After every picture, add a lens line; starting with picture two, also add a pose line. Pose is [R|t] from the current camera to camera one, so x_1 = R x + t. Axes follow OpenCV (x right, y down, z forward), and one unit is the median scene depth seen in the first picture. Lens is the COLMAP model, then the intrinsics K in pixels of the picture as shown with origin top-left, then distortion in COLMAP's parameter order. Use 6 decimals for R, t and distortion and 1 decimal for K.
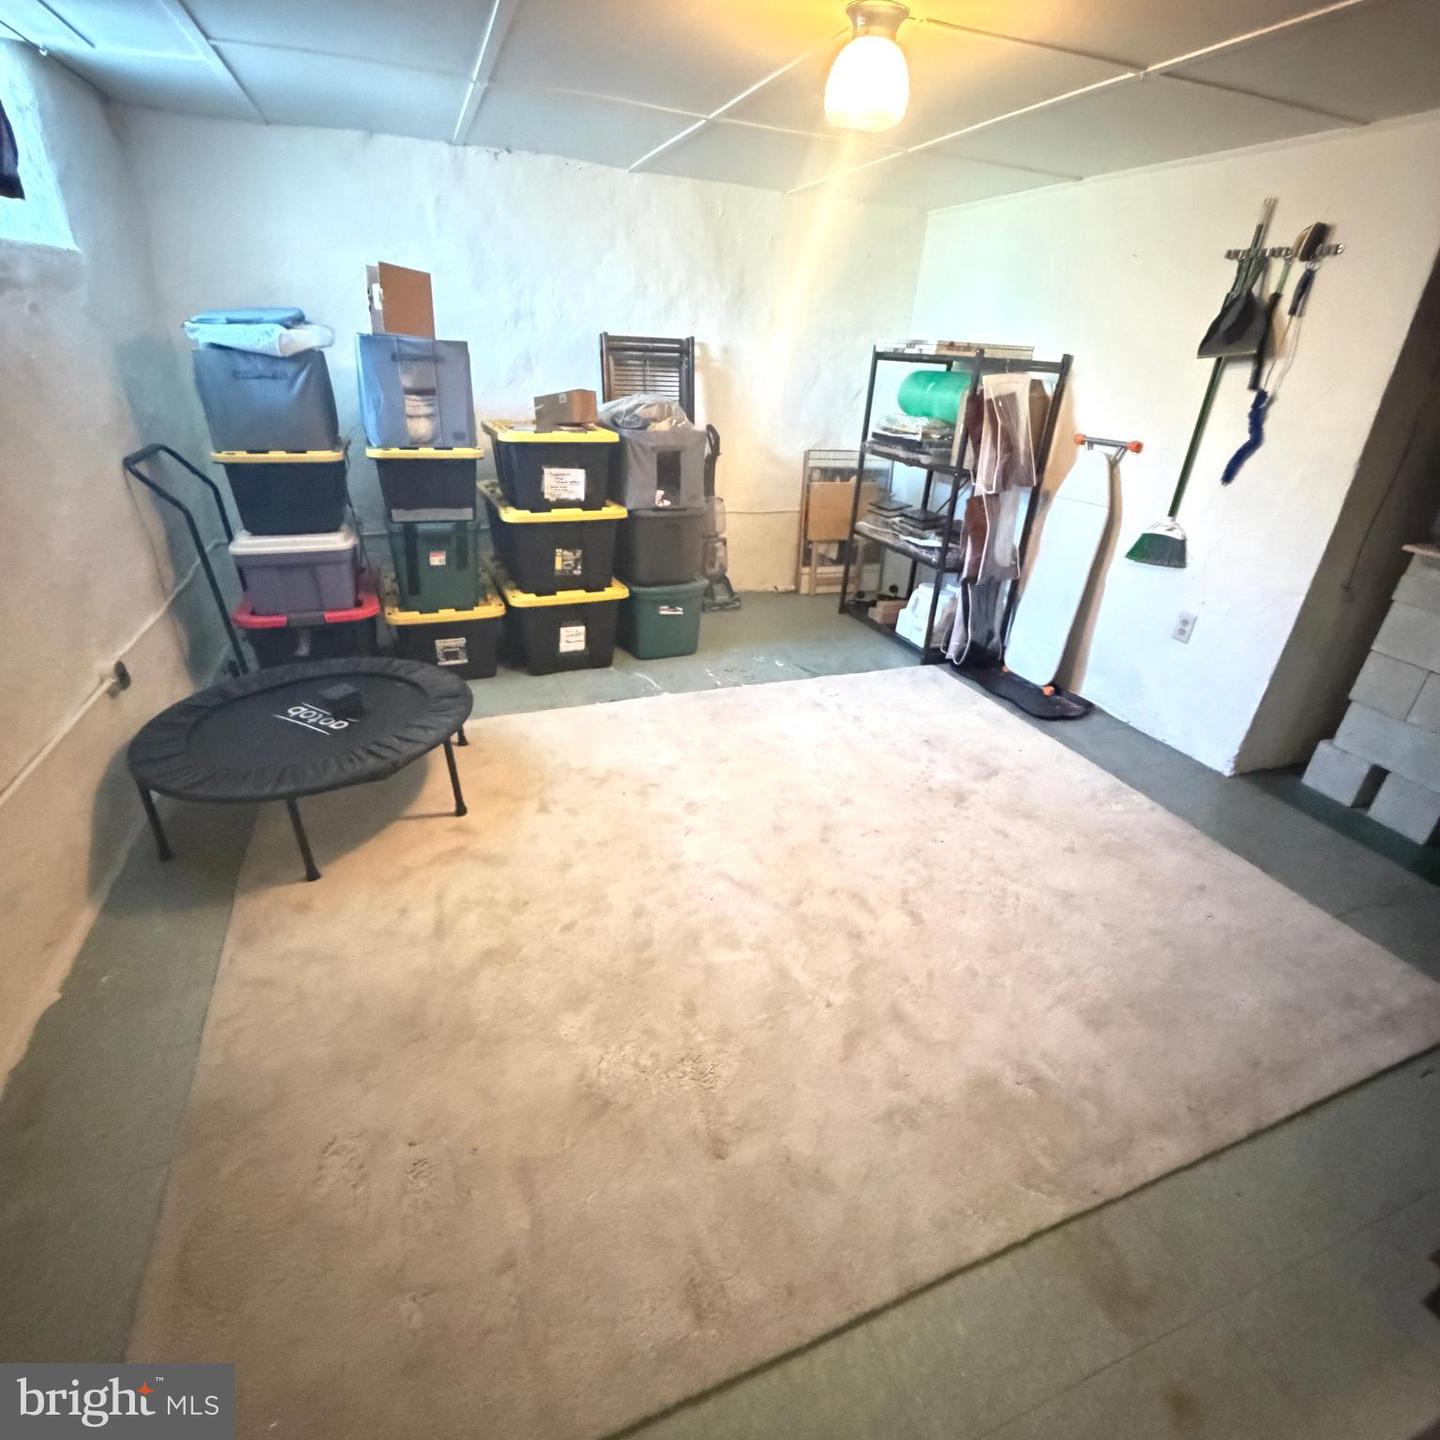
lens RADIAL K [[766.2, 0, 711.5], [0, 766.2, 720.3], [0, 0, 1]] dist [-0.001097, 0.000815]
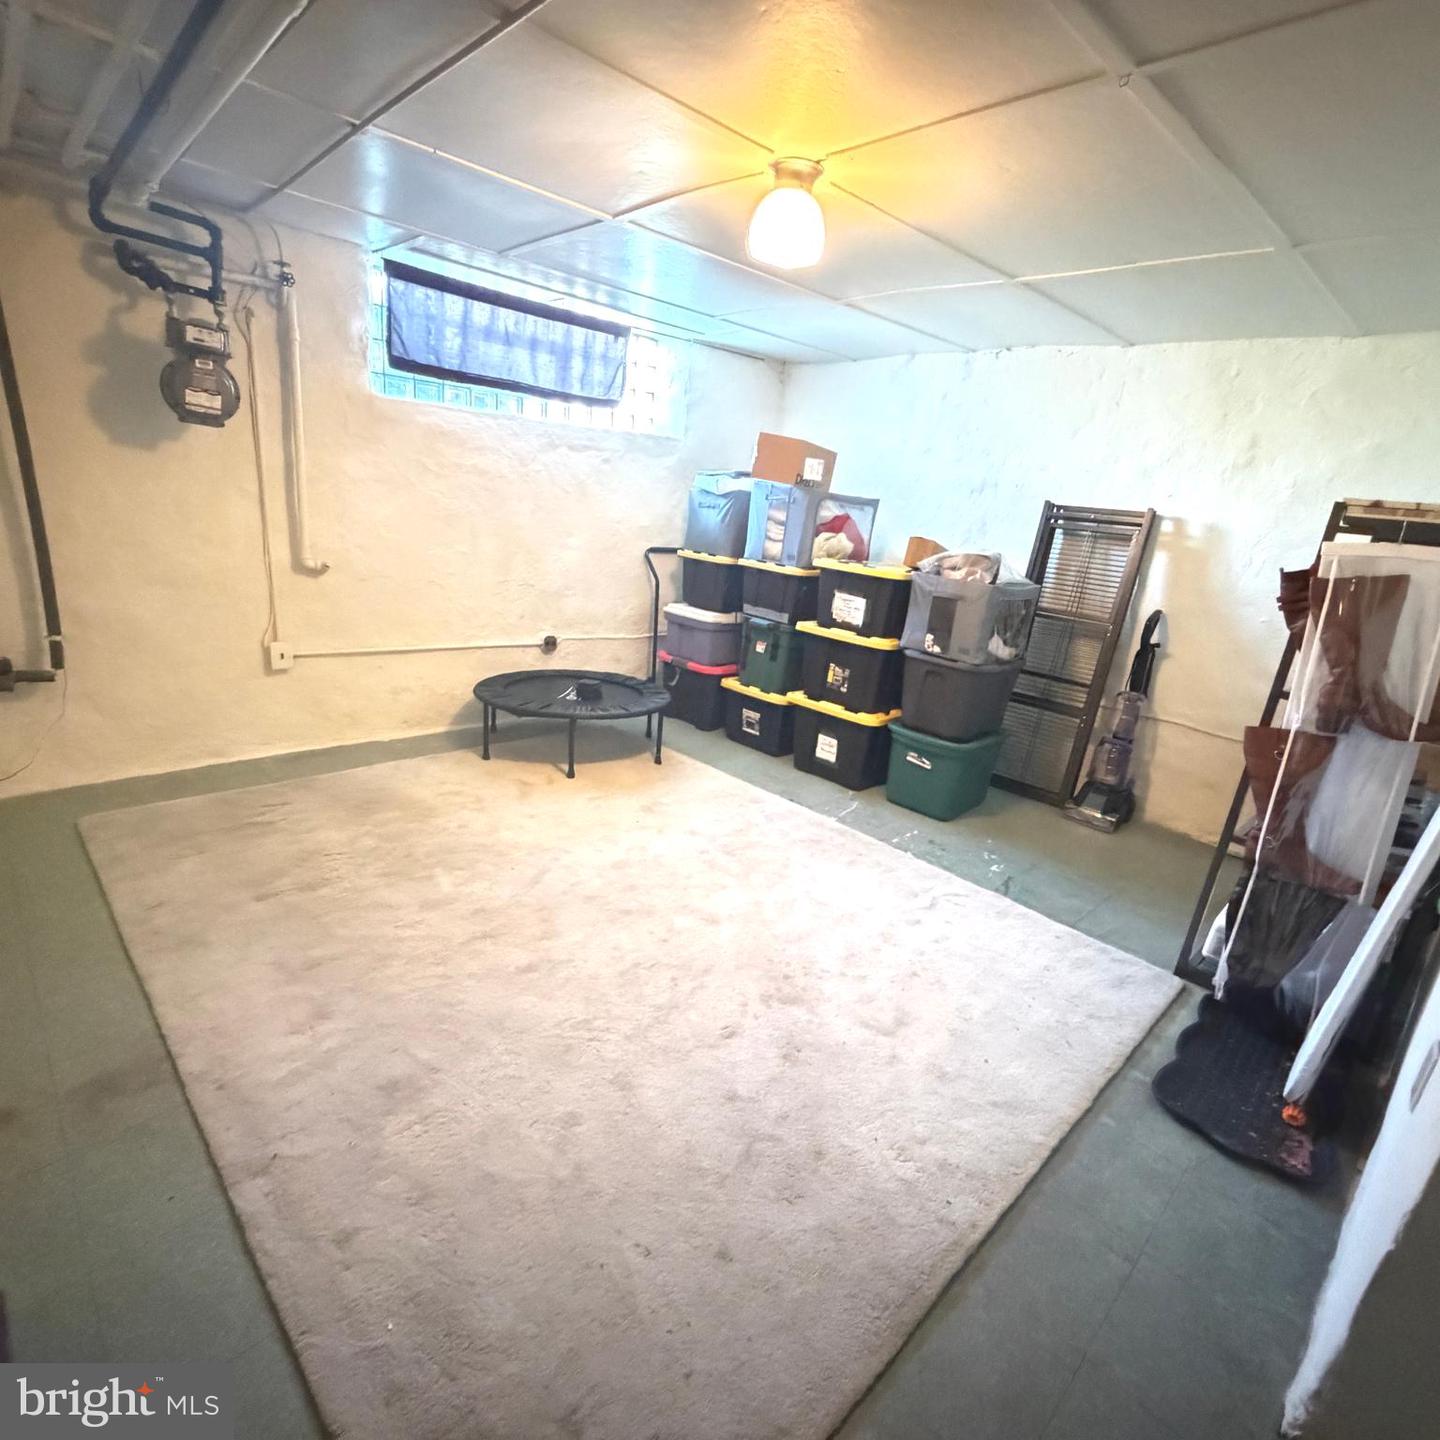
lens RADIAL K [[766.2, 0, 712.3], [0, 766.2, 727.0], [0, 0, 1]] dist [-0.001097, 0.000815]
pose [[0.386938, 0.261001, -0.884397, 0.730488], [-0.481314, 0.875249, 0.047719, -0.111645], [0.786521, 0.407208, 0.464290, 0.383020]]
